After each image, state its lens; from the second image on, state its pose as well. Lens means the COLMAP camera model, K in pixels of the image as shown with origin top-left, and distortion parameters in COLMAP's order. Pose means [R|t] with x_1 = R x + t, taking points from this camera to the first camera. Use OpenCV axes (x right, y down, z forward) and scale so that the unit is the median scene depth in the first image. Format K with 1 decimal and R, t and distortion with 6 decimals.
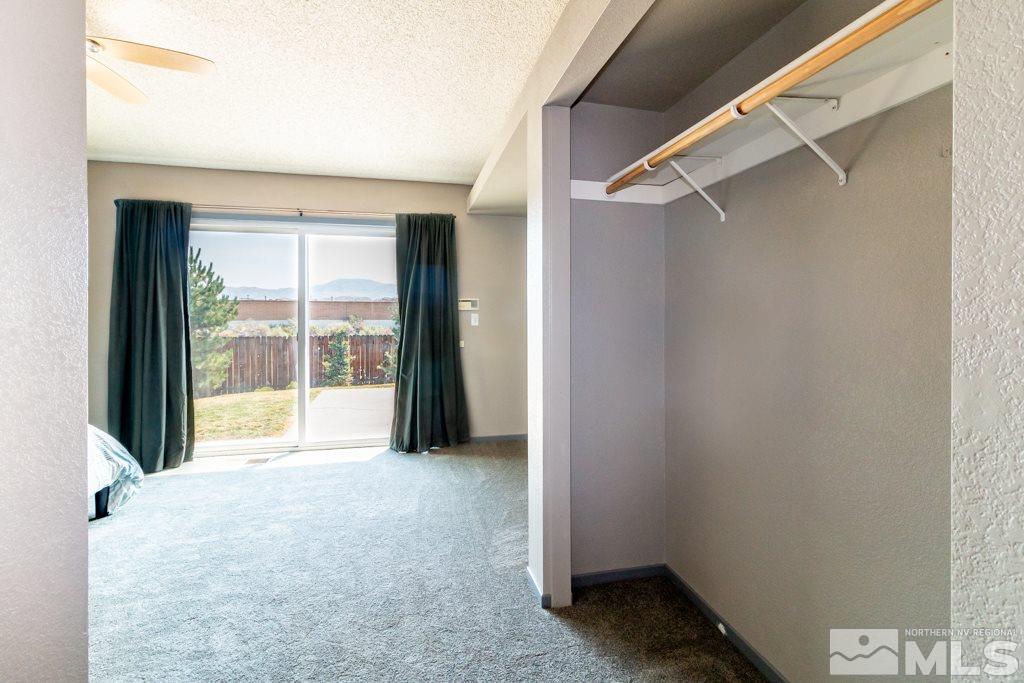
lens RADIAL K [[475.6, 0, 514.9], [0, 475.6, 321.0], [0, 0, 1]] dist [0.000906, 0.000571]
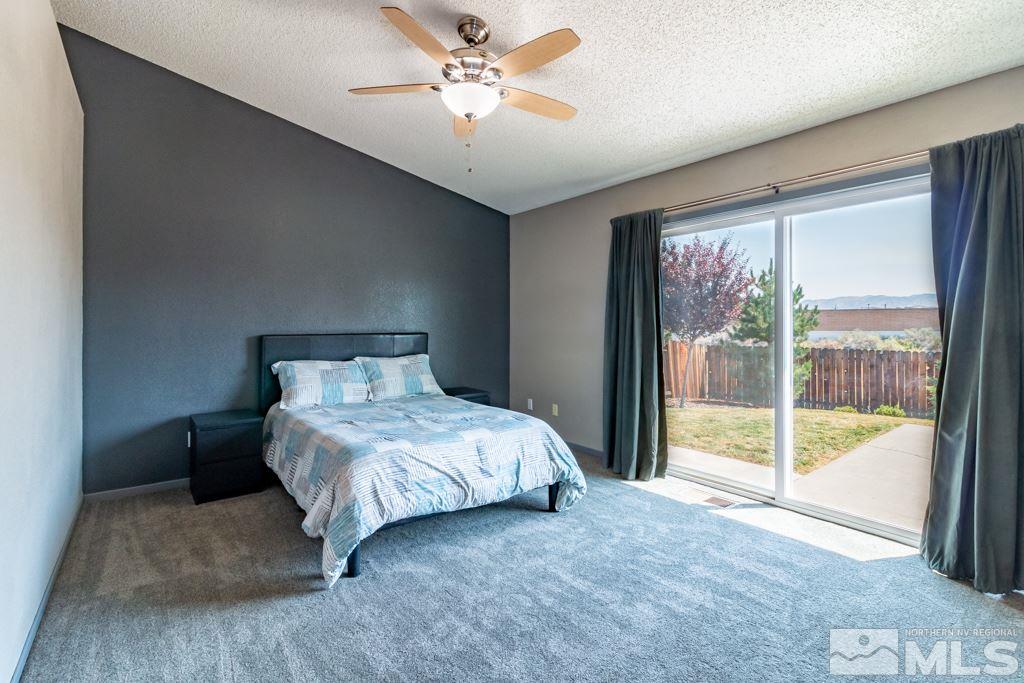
lens RADIAL K [[475.6, 0, 514.9], [0, 475.6, 321.0], [0, 0, 1]] dist [0.000906, 0.000571]
pose [[0.427979, -0.007610, -0.903756, 0.057686], [-0.011564, 0.999837, -0.013895, -0.004144], [0.903714, 0.016398, 0.427822, 0.331107]]
